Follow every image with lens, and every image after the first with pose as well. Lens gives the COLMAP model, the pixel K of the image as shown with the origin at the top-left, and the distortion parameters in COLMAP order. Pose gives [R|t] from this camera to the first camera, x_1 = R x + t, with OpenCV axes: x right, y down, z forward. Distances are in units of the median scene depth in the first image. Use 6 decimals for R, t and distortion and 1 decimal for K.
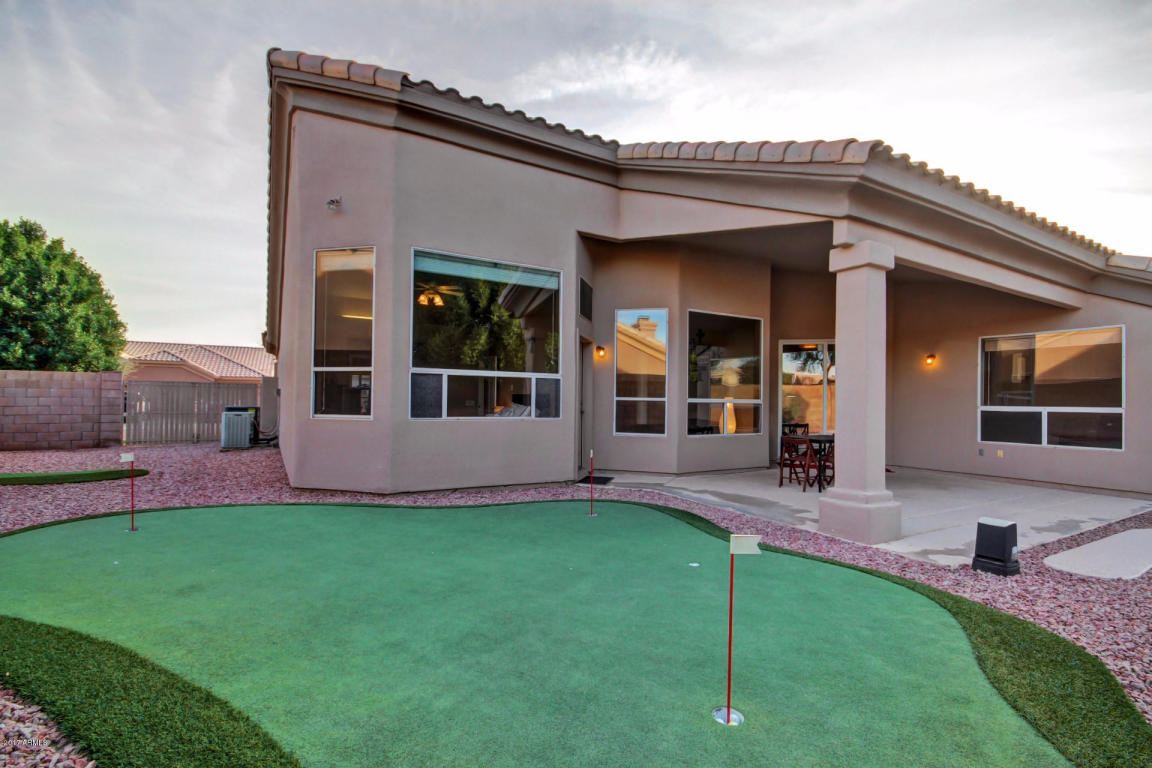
lens RADIAL K [[526.7, 0, 581.1], [0, 526.7, 396.1], [0, 0, 1]] dist [0.017659, -0.017500]
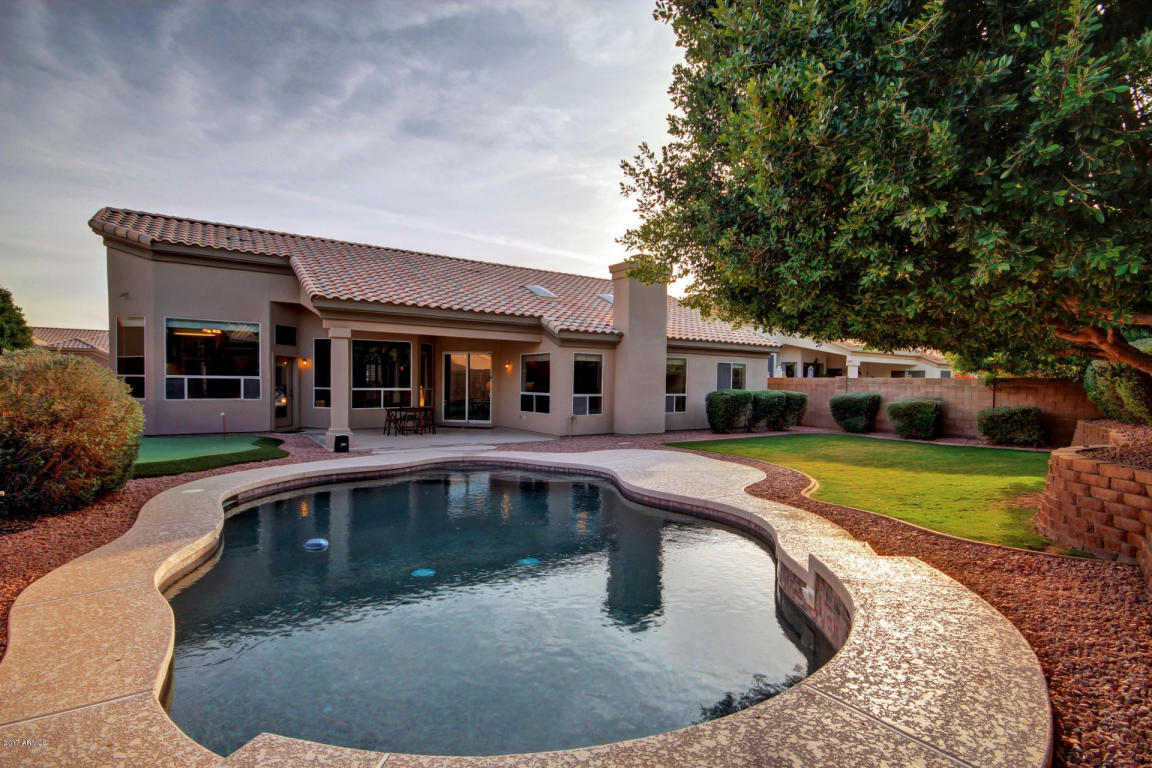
lens RADIAL K [[526.7, 0, 581.1], [0, 526.7, 396.1], [0, 0, 1]] dist [0.017659, -0.017500]
pose [[0.997019, -0.001814, 0.077138, 0.966294], [-0.001119, 0.999279, 0.037956, -0.042333], [-0.077152, -0.037929, 0.996298, -1.009094]]
